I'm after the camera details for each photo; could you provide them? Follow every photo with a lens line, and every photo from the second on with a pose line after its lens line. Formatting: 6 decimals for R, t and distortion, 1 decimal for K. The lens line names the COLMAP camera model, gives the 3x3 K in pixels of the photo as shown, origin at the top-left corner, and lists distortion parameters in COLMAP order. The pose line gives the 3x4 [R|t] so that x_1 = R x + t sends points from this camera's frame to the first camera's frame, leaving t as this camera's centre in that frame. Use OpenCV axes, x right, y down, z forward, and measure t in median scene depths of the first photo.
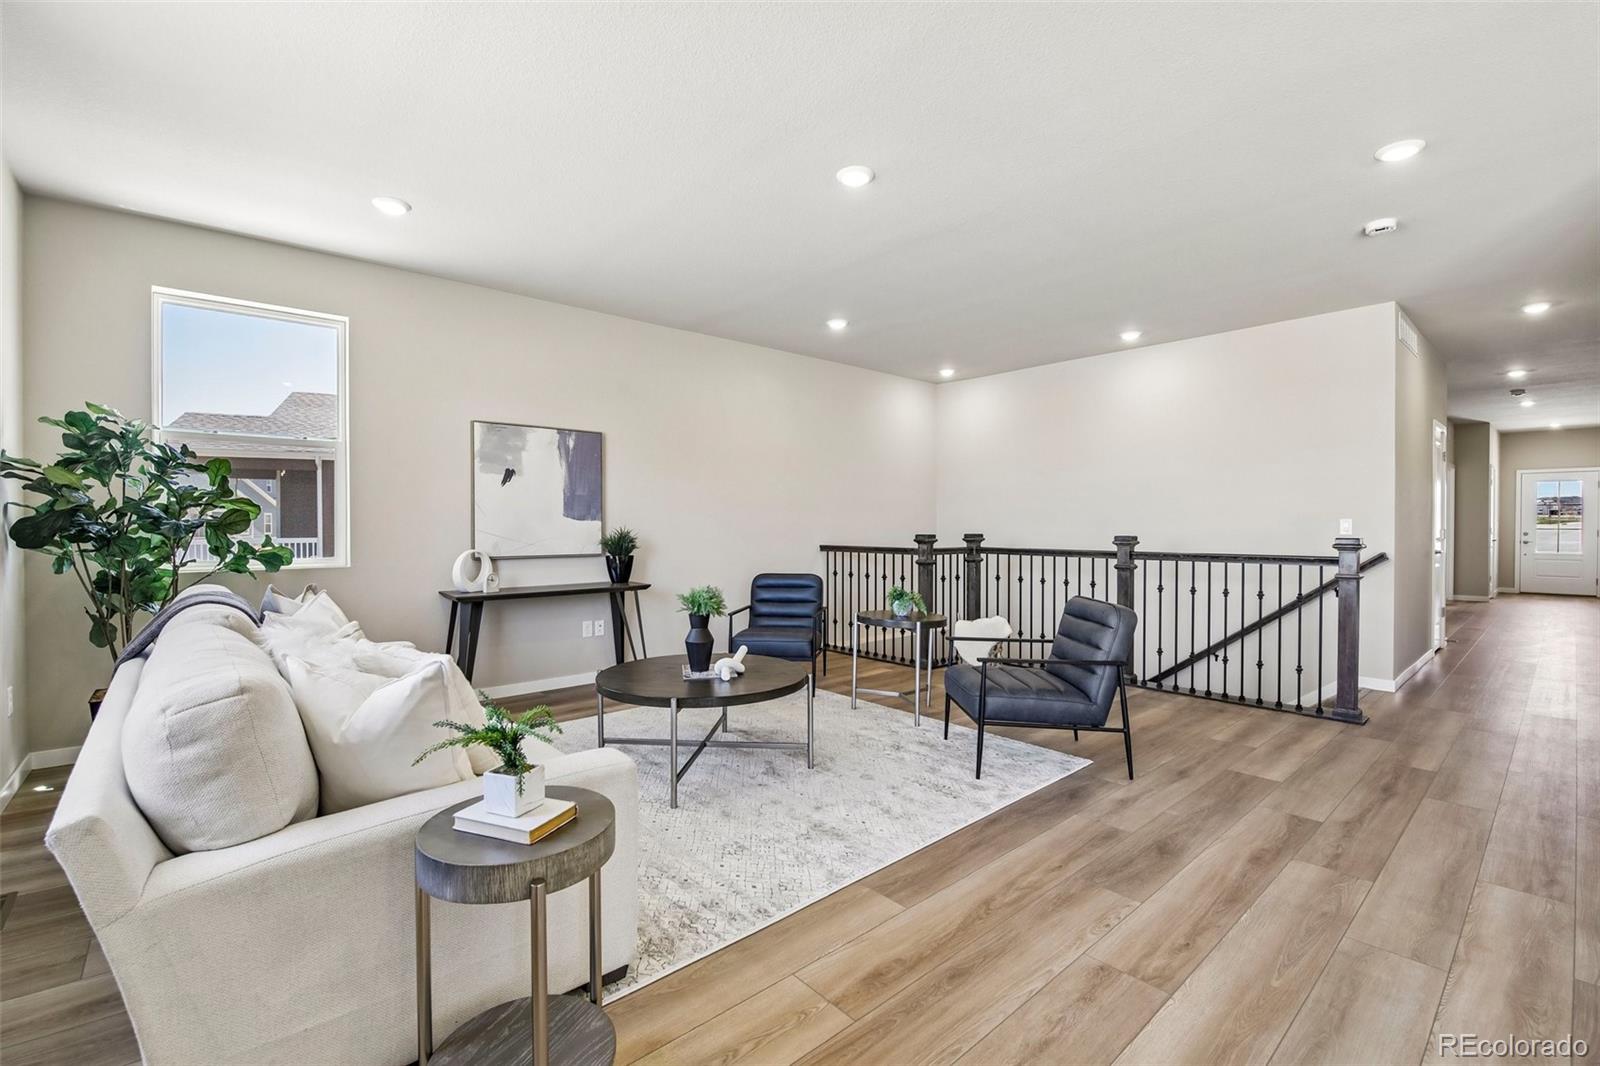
lens RADIAL K [[690.8, 0, 802.5], [0, 690.8, 534.5], [0, 0, 1]] dist [-0.005218, -0.008323]
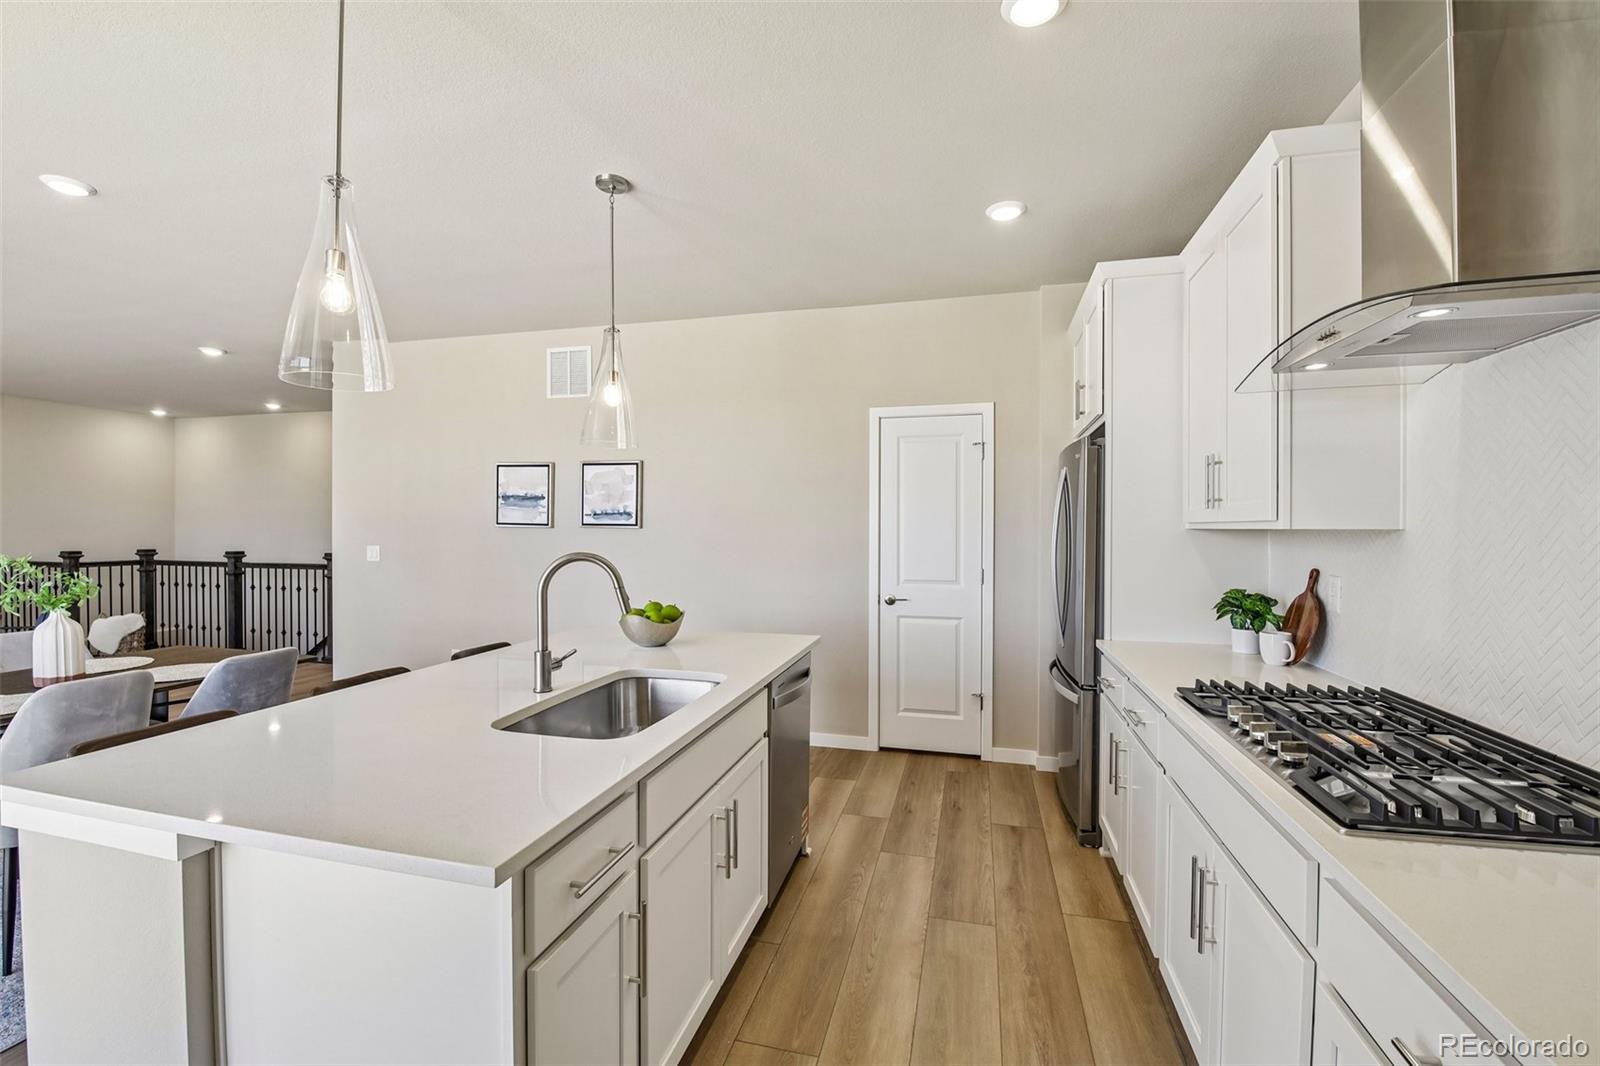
lens RADIAL K [[690.8, 0, 785.3], [0, 690.8, 533.3], [0, 0, 1]] dist [-0.005218, -0.008323]
pose [[0.831127, 0.006661, 0.556042, 0.700748], [-0.001840, 0.999956, -0.009229, -0.027364], [-0.556079, 0.006647, 0.831103, -0.908609]]
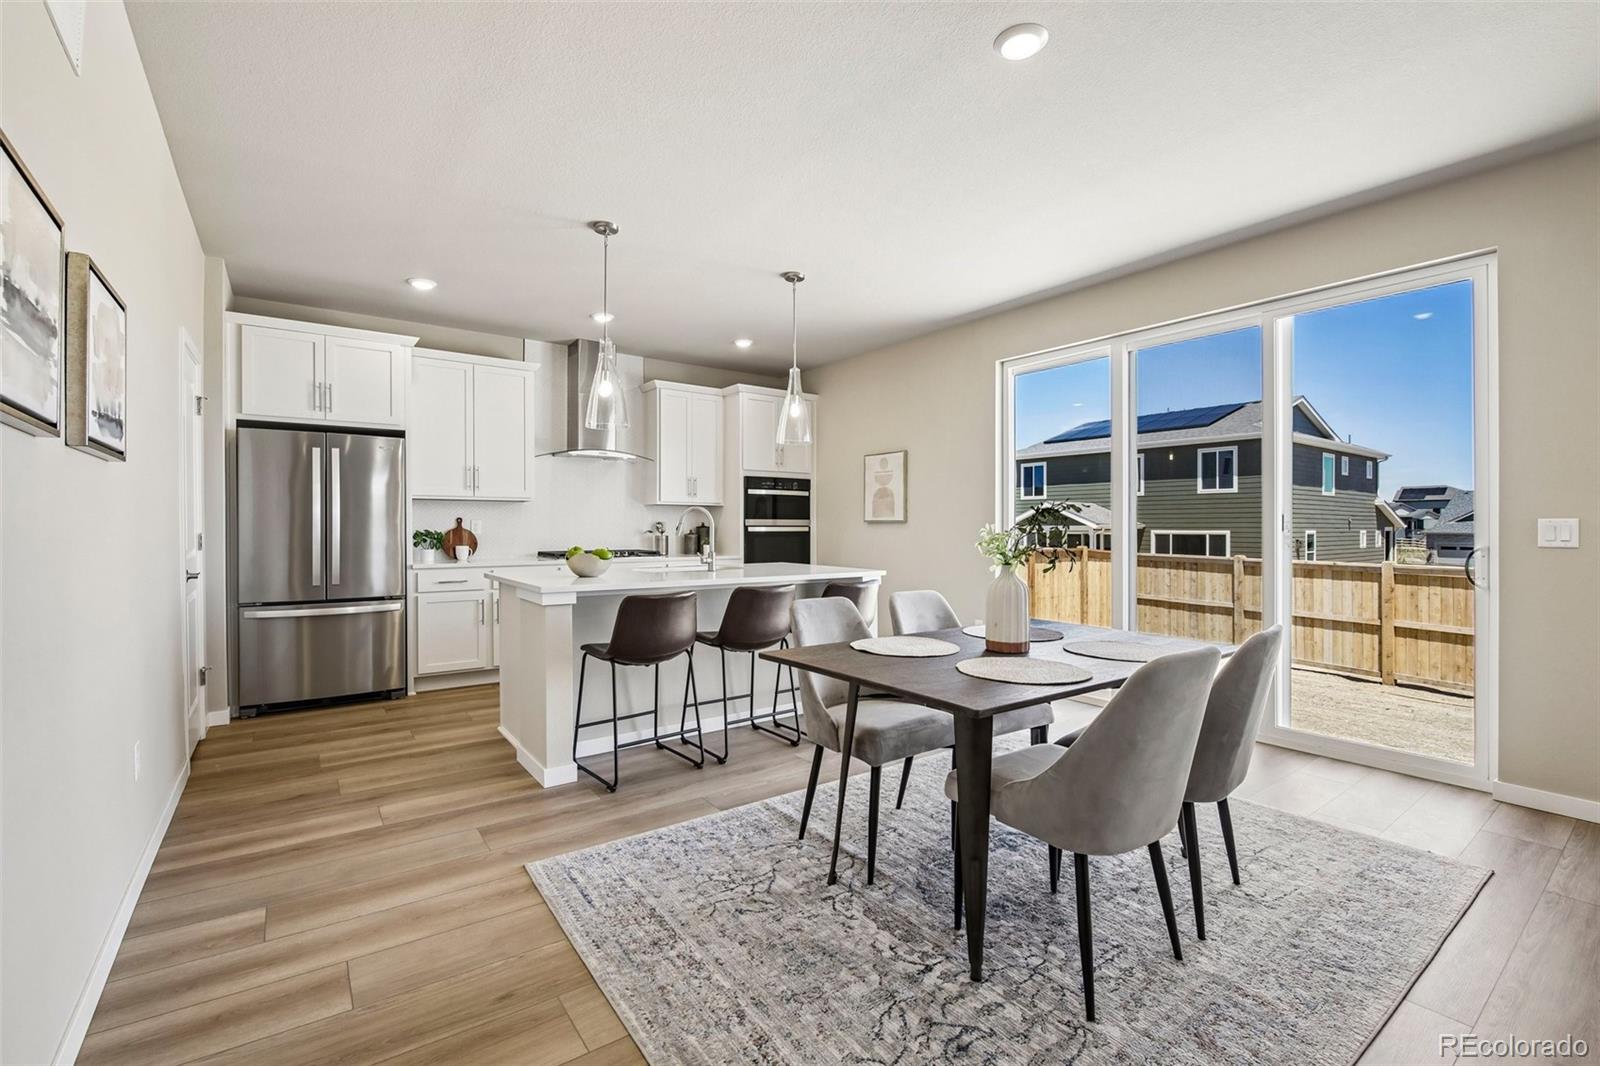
lens RADIAL K [[690.8, 0, 796.5], [0, 690.8, 530.5], [0, 0, 1]] dist [-0.005218, -0.008323]
pose [[-0.996783, 0.004311, 0.080029, 0.628978], [0.006083, 0.999742, 0.021905, -0.006915], [-0.079914, 0.022321, -0.996552, 0.428643]]
